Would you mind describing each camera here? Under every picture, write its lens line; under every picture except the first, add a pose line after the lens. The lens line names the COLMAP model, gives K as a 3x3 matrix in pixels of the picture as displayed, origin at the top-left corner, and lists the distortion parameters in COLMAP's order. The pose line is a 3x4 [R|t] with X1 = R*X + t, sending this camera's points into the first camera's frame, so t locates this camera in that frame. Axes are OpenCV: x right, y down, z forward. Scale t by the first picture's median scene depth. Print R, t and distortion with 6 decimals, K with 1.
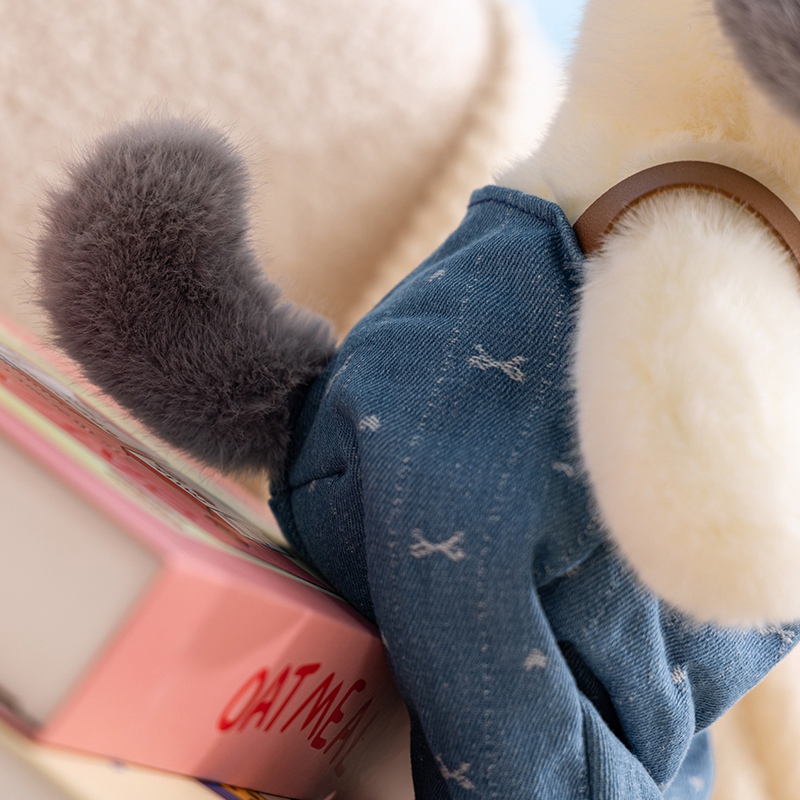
lens RADIAL K [[3383.5, 0, 400.0], [0, 3383.5, 400.3], [0, 0, 1]] dist [-0.091471, 0.000000]
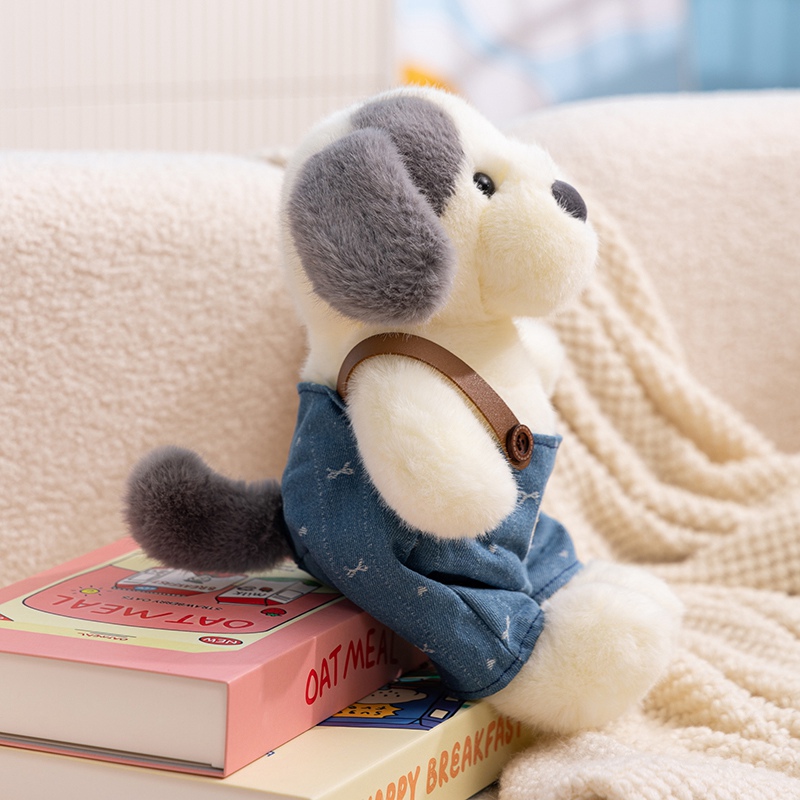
lens RADIAL K [[2603.5, 0, 399.9], [0, 2603.5, 399.5], [0, 0, 1]] dist [-0.142557, 0.000000]
pose [[0.830741, -0.544178, -0.117217, 0.272962], [0.552867, 0.831119, 0.059829, -0.123654], [0.064863, -0.114508, 0.991302, -0.592307]]
